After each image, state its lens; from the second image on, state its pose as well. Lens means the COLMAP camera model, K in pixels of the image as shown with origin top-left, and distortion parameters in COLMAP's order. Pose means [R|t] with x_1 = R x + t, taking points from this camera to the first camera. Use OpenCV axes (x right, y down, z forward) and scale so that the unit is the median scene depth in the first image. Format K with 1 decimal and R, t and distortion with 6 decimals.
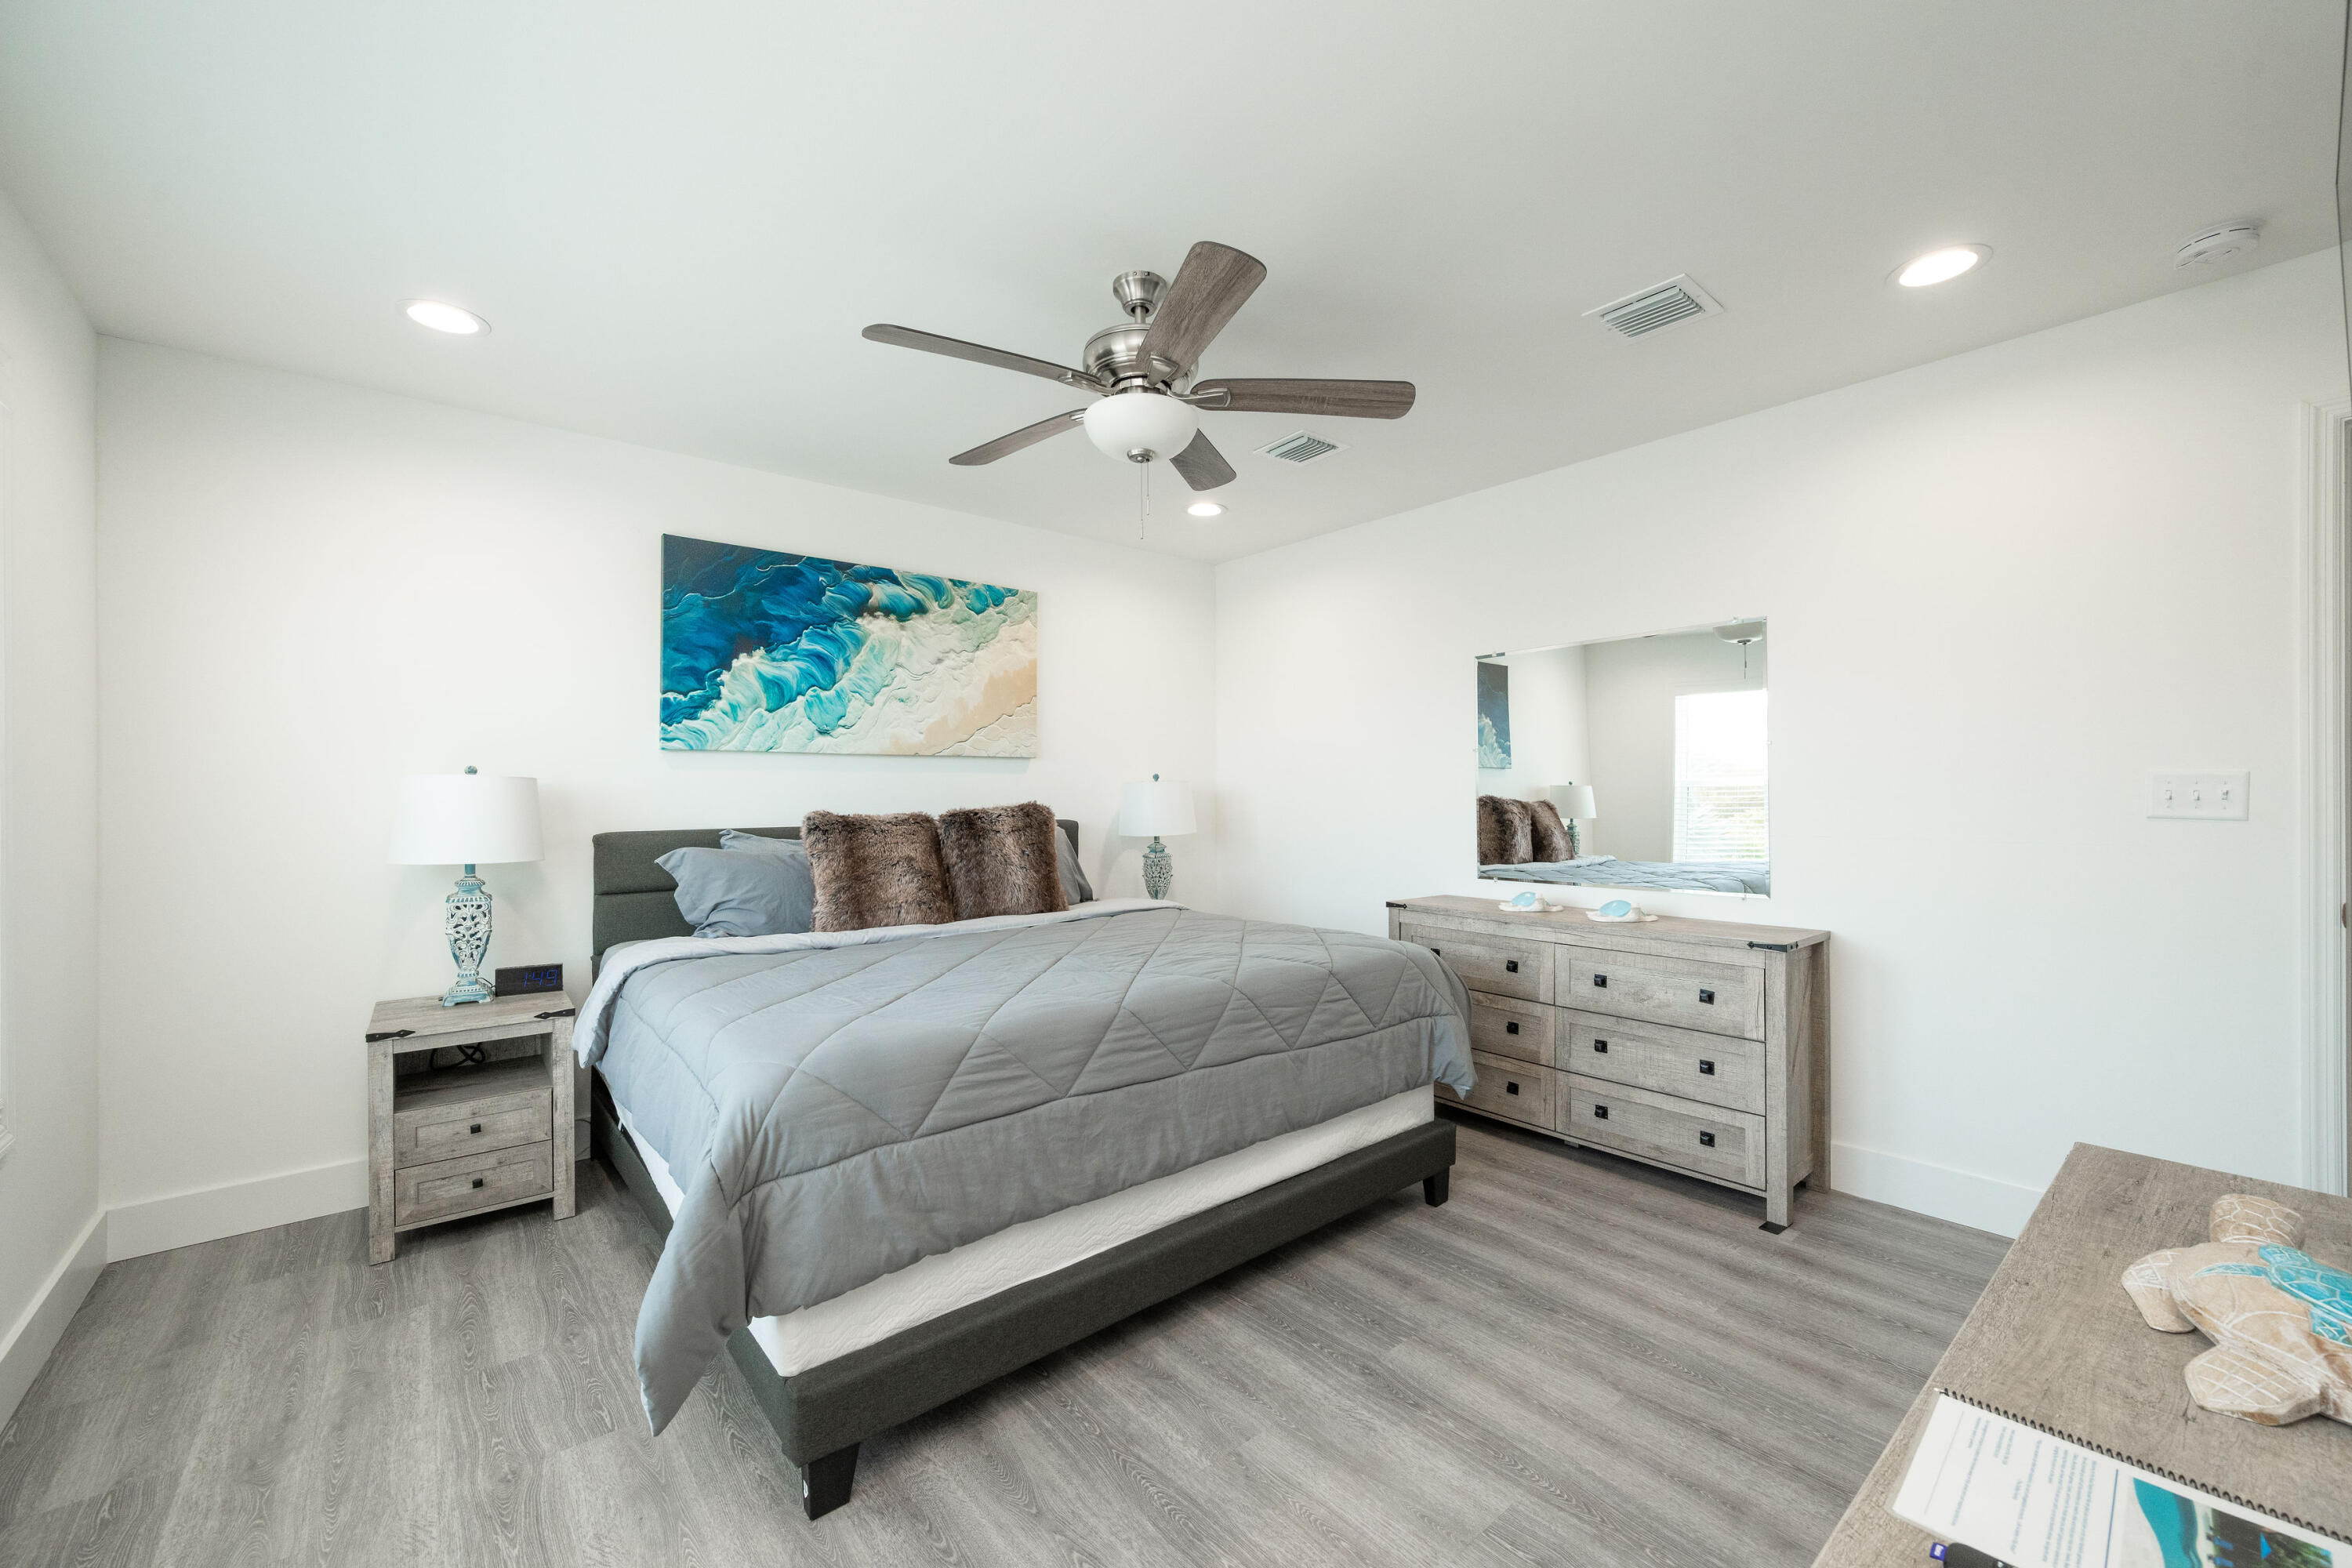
lens RADIAL K [[919.7, 0, 1187.0], [0, 919.7, 779.7], [0, 0, 1]] dist [-0.001308, 0.000052]
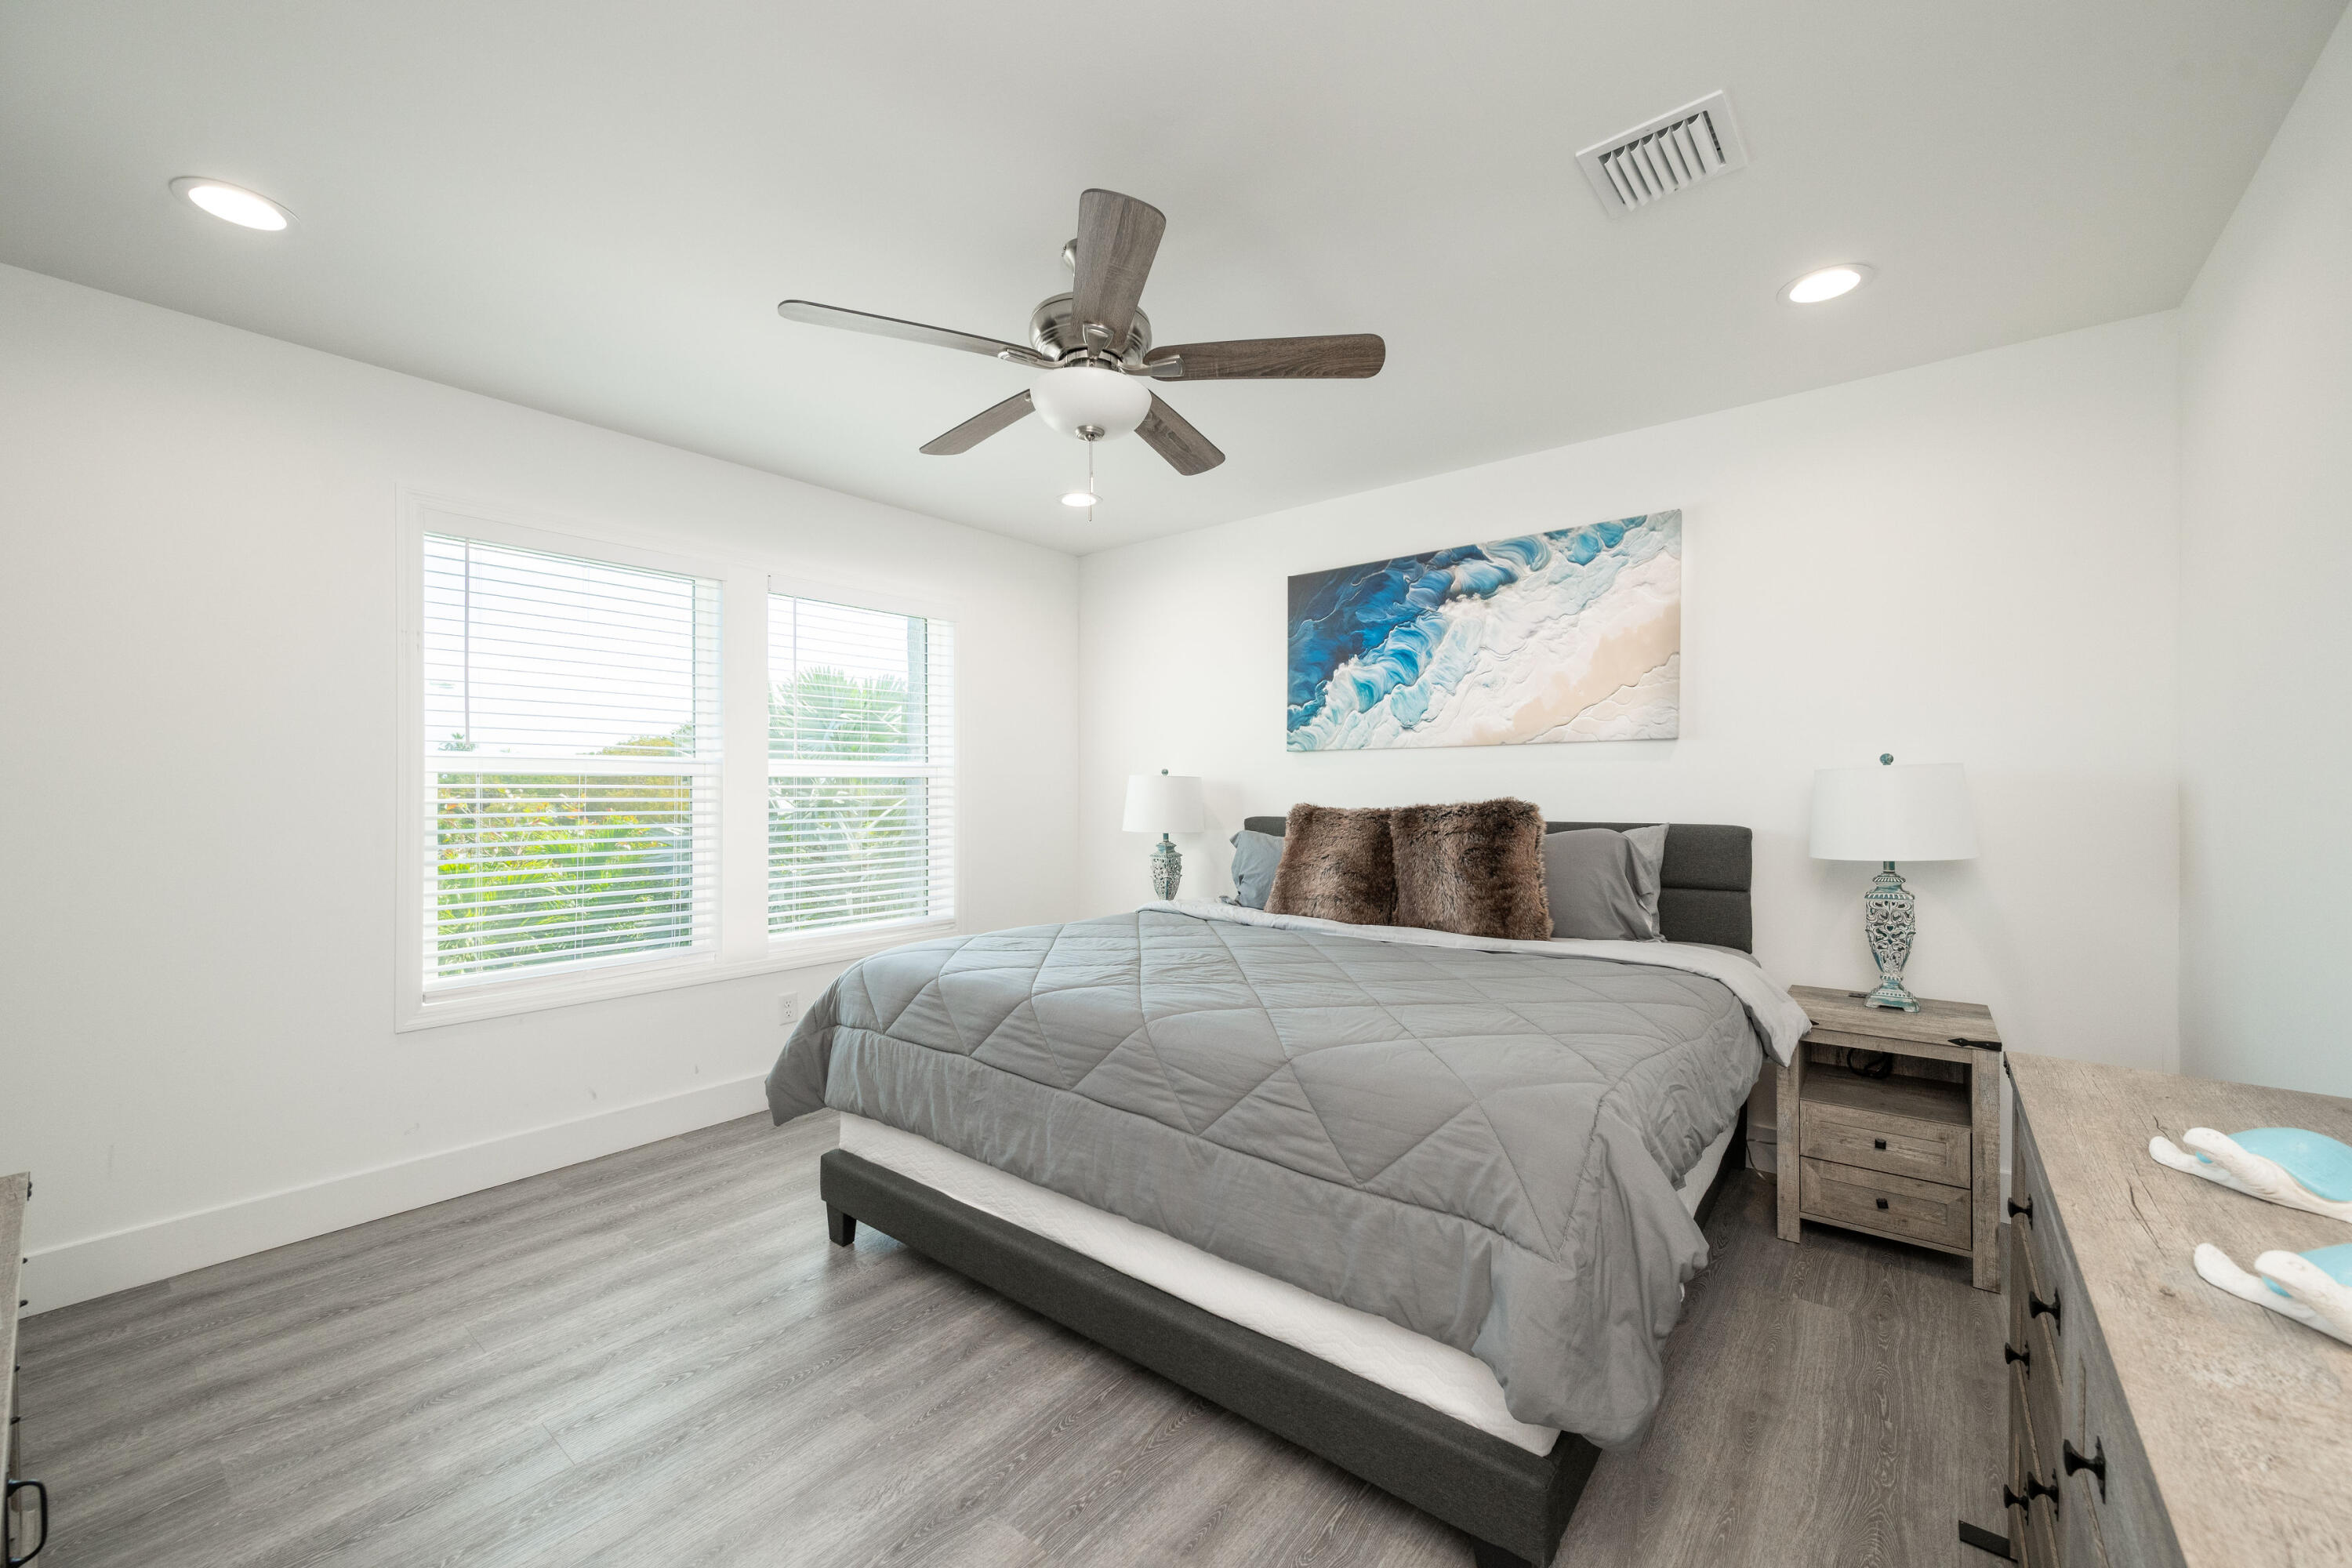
lens RADIAL K [[919.7, 0, 1180.4], [0, 919.7, 793.5], [0, 0, 1]] dist [-0.001308, 0.000052]
pose [[0.192592, 0.007302, -0.981252, 0.559944], [0.011526, 0.999887, 0.009702, 0.007918], [0.981211, -0.013179, 0.192486, 0.569037]]
